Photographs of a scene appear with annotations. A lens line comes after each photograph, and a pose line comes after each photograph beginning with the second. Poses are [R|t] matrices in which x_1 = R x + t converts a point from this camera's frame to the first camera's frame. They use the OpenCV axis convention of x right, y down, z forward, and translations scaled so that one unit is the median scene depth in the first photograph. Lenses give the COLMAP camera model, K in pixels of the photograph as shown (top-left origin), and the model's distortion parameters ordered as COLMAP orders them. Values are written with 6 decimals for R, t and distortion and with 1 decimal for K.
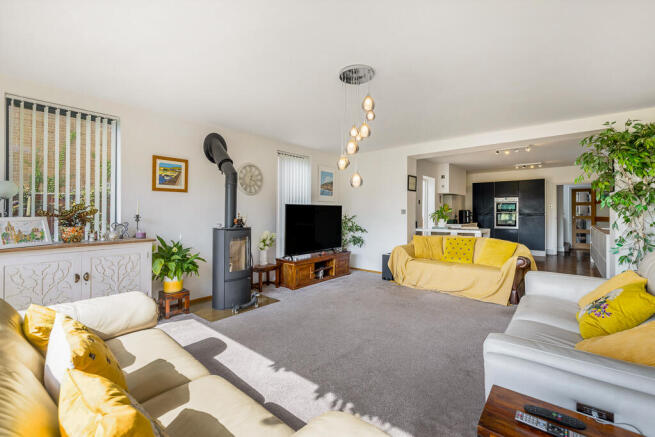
lens RADIAL K [[283.6, 0, 330.2], [0, 283.6, 209.6], [0, 0, 1]] dist [-0.004664, 0.000783]
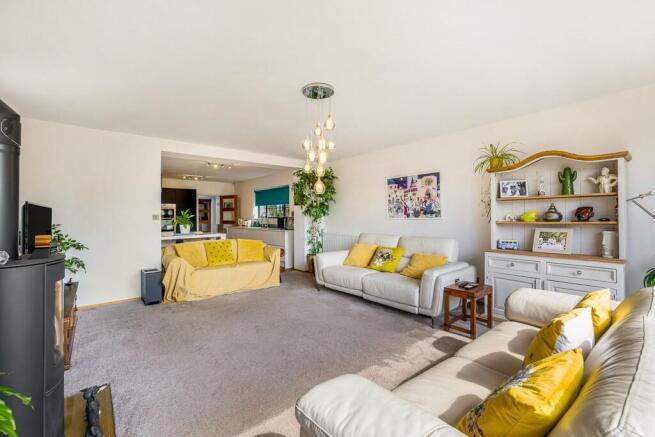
lens RADIAL K [[283.6, 0, 326.1], [0, 283.6, 214.5], [0, 0, 1]] dist [-0.004664, 0.000783]
pose [[0.191208, 0.005500, 0.981534, -0.288164], [-0.002302, 0.999984, -0.005155, 0.001534], [-0.981547, -0.001273, 0.191218, 0.225668]]
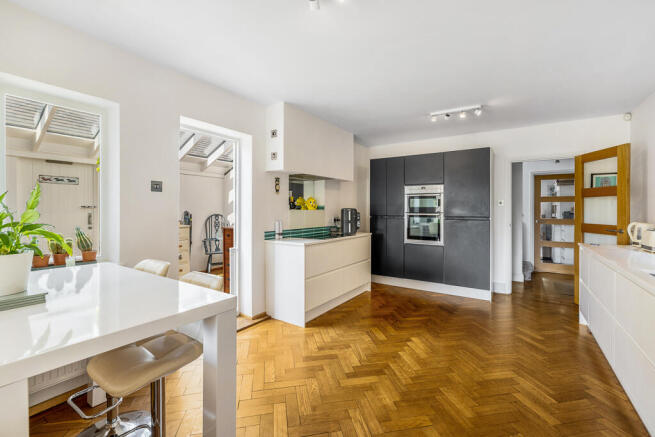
lens RADIAL K [[283.6, 0, 331.9], [0, 283.6, 204.6], [0, 0, 1]] dist [-0.004664, 0.000783]
pose [[0.993762, 0.005792, 0.111373, 0.404986], [-0.004982, 0.999959, -0.007552, -0.001896], [-0.111412, 0.006950, 0.993750, 0.507802]]
